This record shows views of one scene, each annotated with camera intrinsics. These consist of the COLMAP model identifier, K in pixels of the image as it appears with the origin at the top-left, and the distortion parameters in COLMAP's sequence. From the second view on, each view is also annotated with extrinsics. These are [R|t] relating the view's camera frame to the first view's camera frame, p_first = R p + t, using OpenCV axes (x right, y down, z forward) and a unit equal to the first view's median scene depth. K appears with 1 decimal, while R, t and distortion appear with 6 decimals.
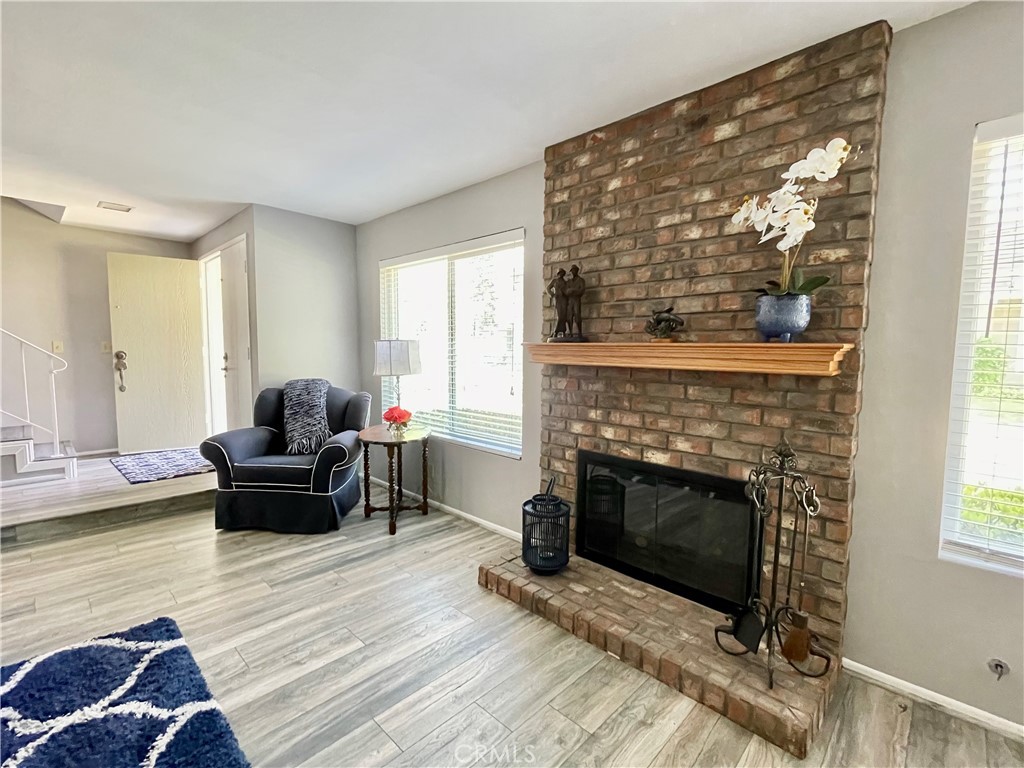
lens RADIAL K [[461.1, 0, 515.5], [0, 461.1, 386.7], [0, 0, 1]] dist [-0.004467, 0.001008]
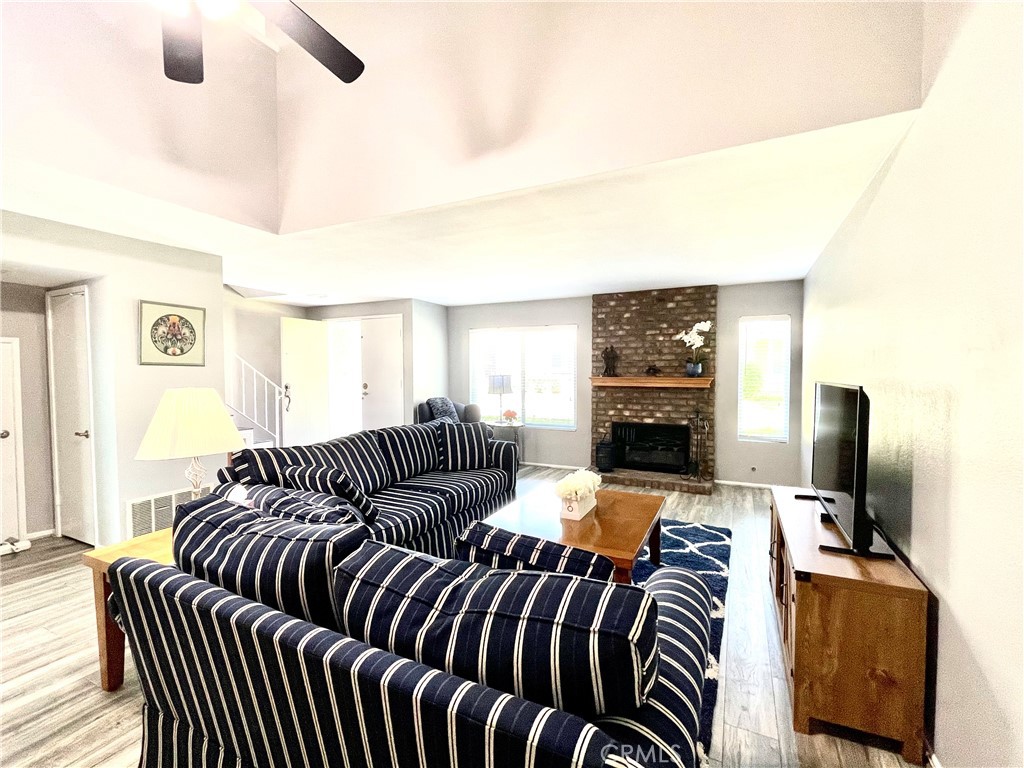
lens RADIAL K [[461.1, 0, 508.2], [0, 461.1, 387.0], [0, 0, 1]] dist [-0.004467, 0.001008]
pose [[0.952072, -0.019961, 0.305223, -1.329857], [0.035296, 0.998372, -0.044806, 0.054736], [-0.303831, 0.053431, 0.951226, -1.341938]]
